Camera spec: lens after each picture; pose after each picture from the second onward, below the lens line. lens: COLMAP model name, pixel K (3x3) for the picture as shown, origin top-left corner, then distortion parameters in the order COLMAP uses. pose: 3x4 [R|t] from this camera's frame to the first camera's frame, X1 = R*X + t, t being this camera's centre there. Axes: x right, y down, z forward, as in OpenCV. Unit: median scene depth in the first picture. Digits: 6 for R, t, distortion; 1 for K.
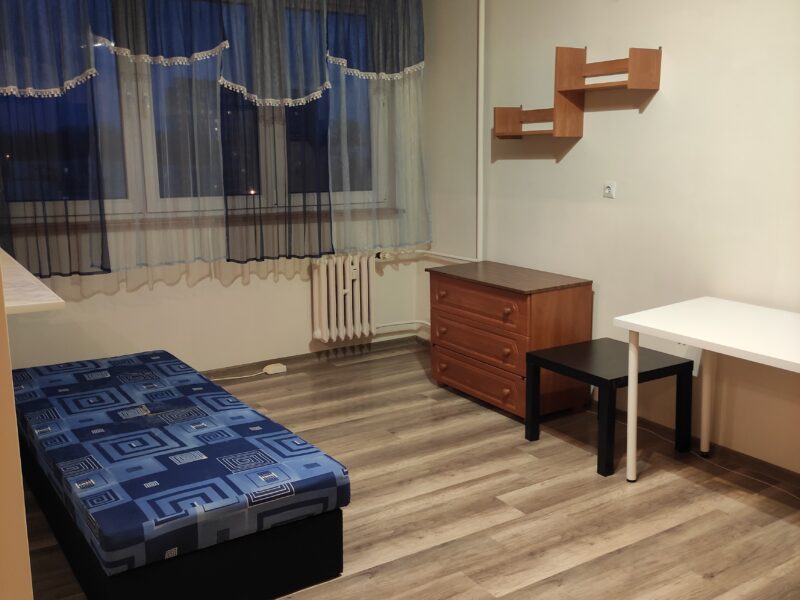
lens RADIAL K [[809.3, 0, 399.9], [0, 809.3, 300.7], [0, 0, 1]] dist [0.033025, 0.000000]
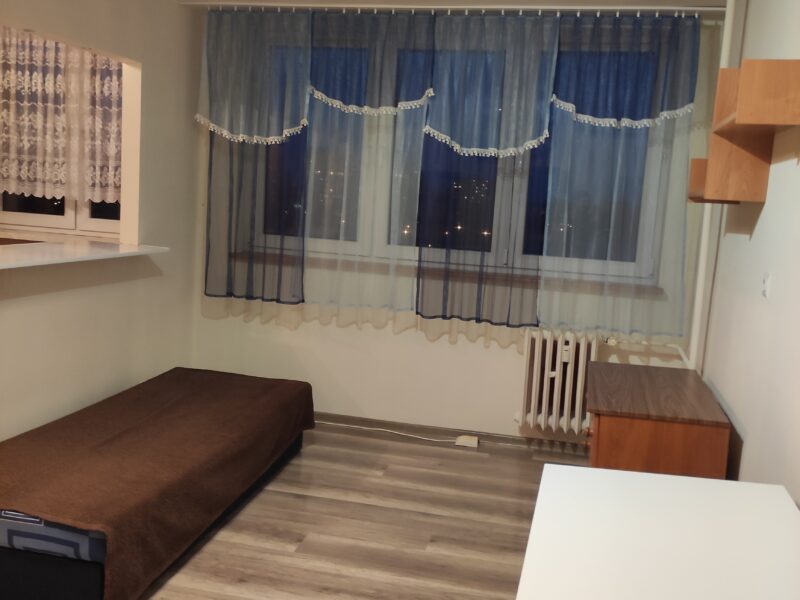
lens RADIAL K [[790.8, 0, 401.3], [0, 790.8, 295.1], [0, 0, 1]] dist [0.039224, 0.000000]
pose [[0.678669, 0.132036, -0.722479, 0.452044], [-0.198637, 0.980045, -0.007485, -0.059948], [0.707073, 0.148590, 0.691353, 0.335025]]
